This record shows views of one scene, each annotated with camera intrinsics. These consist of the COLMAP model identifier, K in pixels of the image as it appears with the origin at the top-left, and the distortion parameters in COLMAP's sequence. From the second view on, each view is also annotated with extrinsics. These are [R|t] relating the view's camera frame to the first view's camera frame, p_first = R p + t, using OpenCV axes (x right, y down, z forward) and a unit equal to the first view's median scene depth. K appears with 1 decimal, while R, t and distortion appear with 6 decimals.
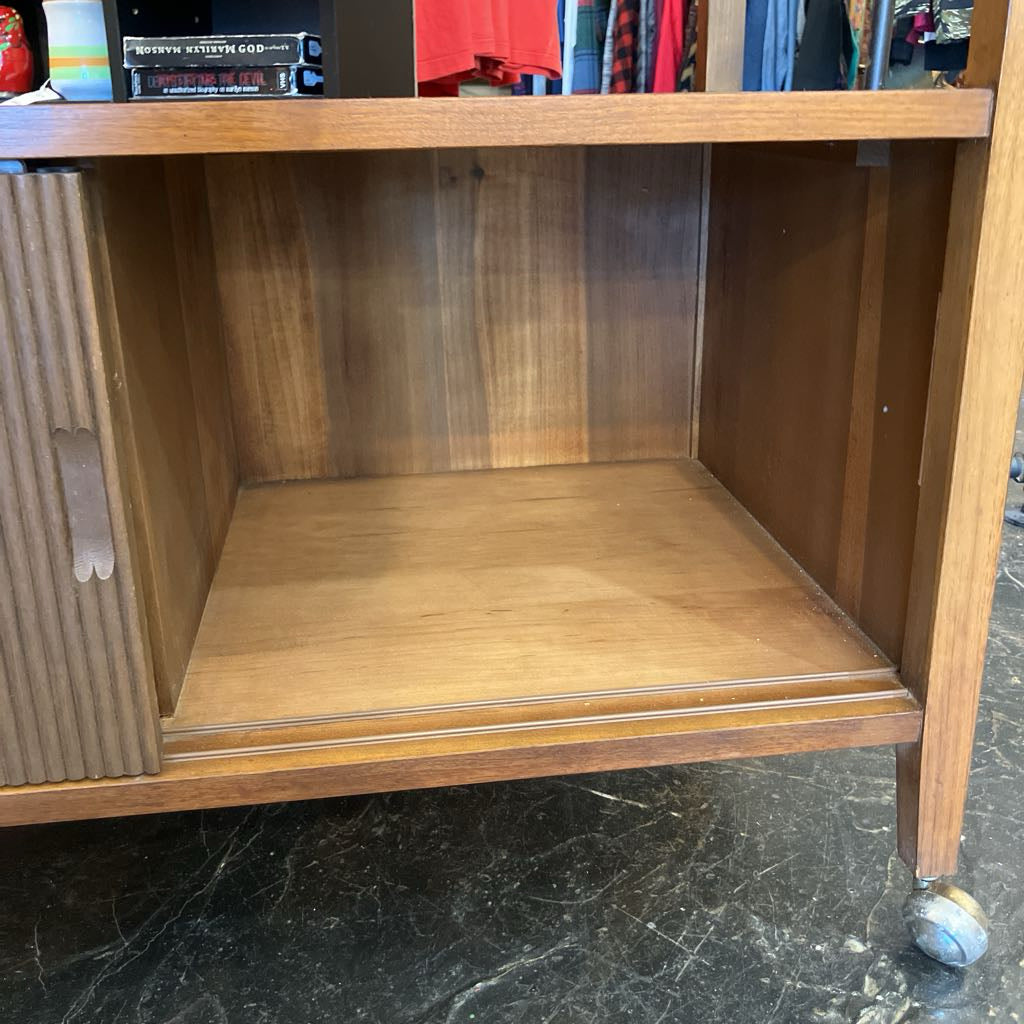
lens RADIAL K [[1130.7, 0, 509.9], [0, 1130.7, 508.3], [0, 0, 1]] dist [0.006924, 0.000000]
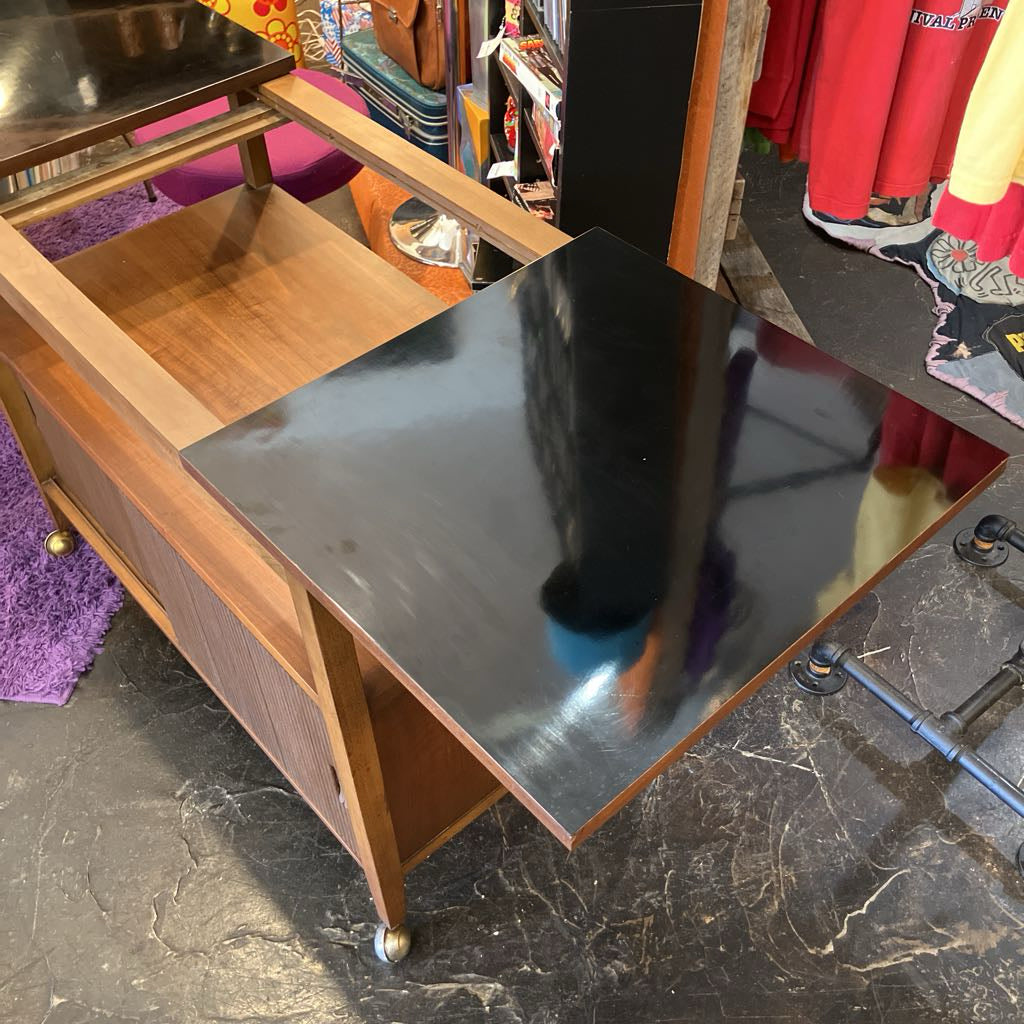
lens RADIAL K [[1130.7, 0, 514.2], [0, 1130.7, 505.2], [0, 0, 1]] dist [0.006924, 0.000000]
pose [[0.556992, 0.596049, -0.578347, 1.155186], [-0.268707, 0.788248, 0.553589, -1.361306], [0.785847, -0.152939, 0.599211, 0.069182]]
